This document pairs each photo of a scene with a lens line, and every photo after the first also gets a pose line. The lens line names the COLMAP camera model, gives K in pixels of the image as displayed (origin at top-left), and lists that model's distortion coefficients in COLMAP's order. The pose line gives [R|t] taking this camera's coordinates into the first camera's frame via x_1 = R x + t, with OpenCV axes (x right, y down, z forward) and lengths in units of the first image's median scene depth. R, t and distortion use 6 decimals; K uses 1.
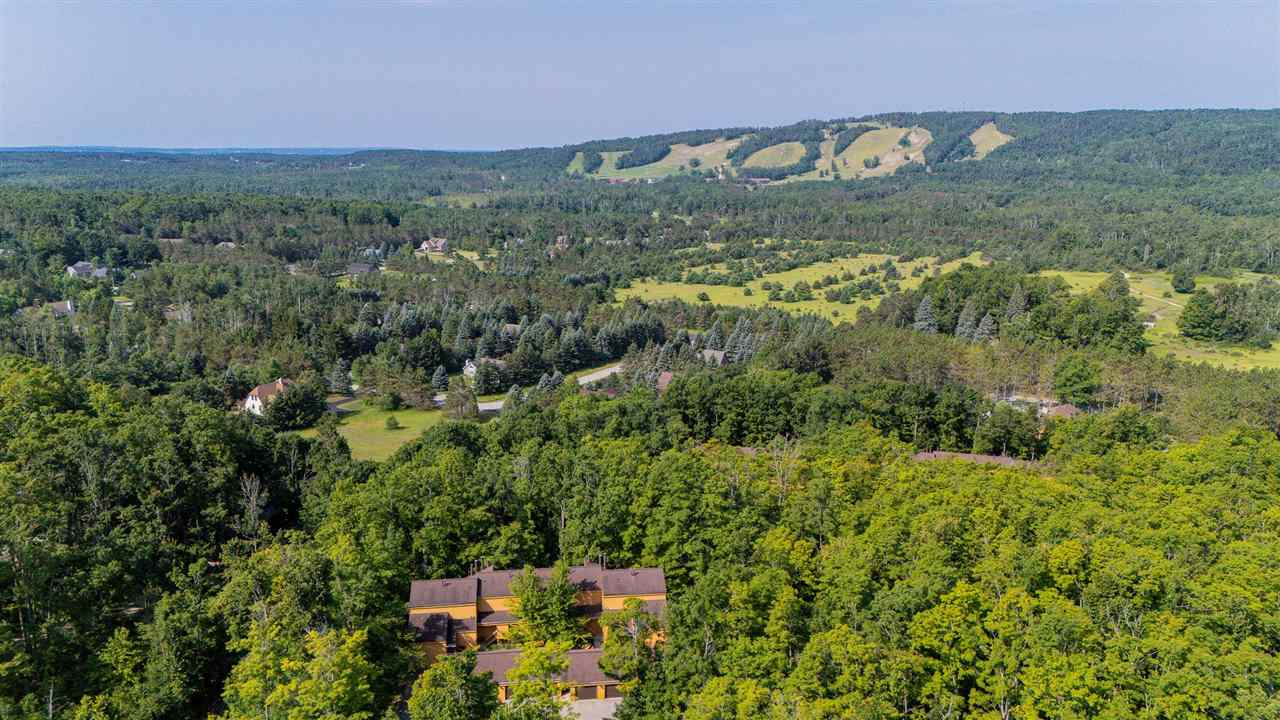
lens RADIAL K [[914.0, 0, 642.2], [0, 914.0, 358.6], [0, 0, 1]] dist [0.051575, -0.000244]
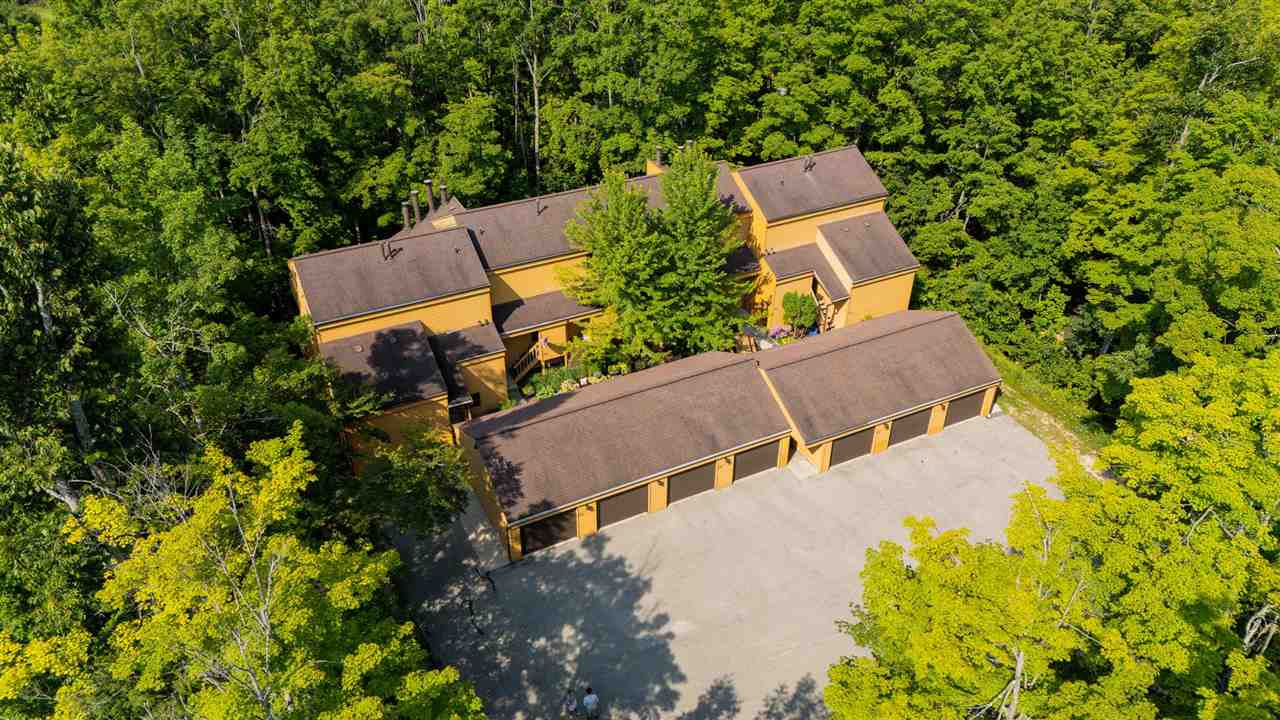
lens RADIAL K [[914.0, 0, 641.9], [0, 914.0, 363.5], [0, 0, 1]] dist [0.051575, -0.000244]
pose [[0.937411, -0.191120, 0.291091, -0.235295], [0.068957, 0.921254, 0.382800, 0.150391], [-0.341329, -0.338768, 0.876773, 0.620034]]
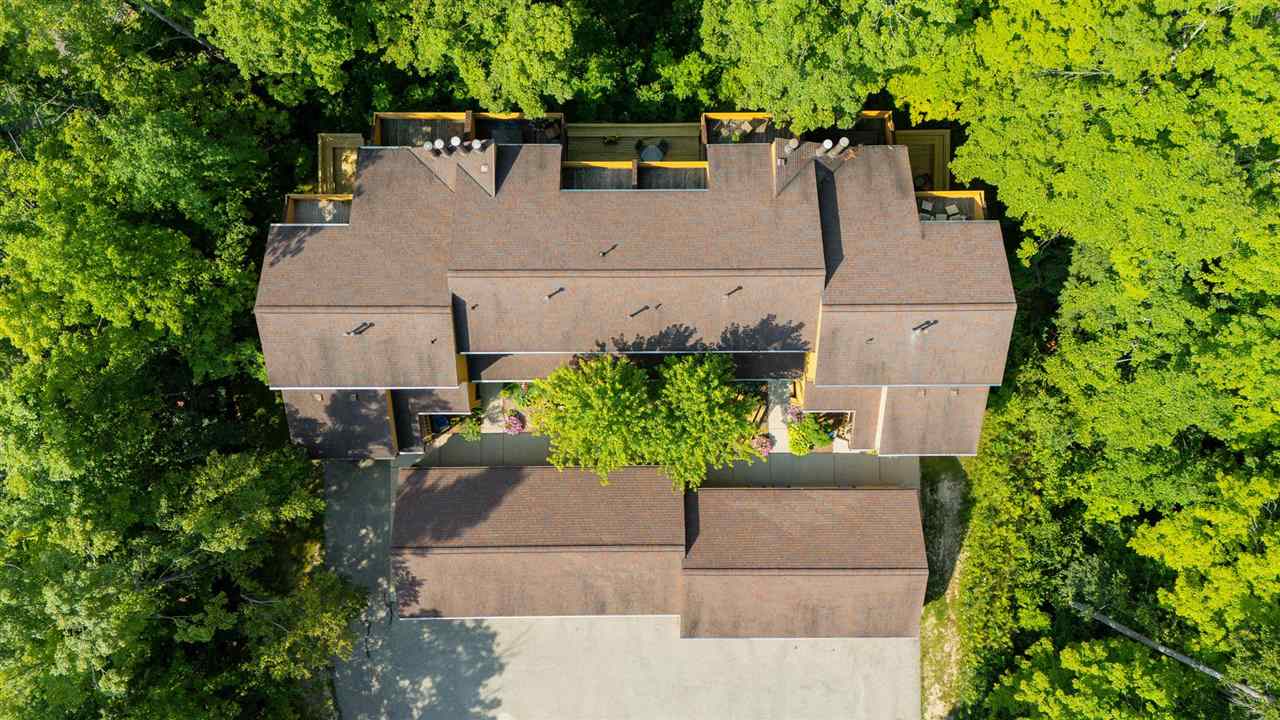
lens RADIAL K [[914.0, 0, 637.6], [0, 914.0, 359.5], [0, 0, 1]] dist [0.051575, -0.000244]
pose [[0.993930, 0.109762, 0.007468, -0.110960], [-0.031633, 0.220117, 0.974960, -0.088339], [0.105369, -0.969279, 0.222253, 0.927648]]
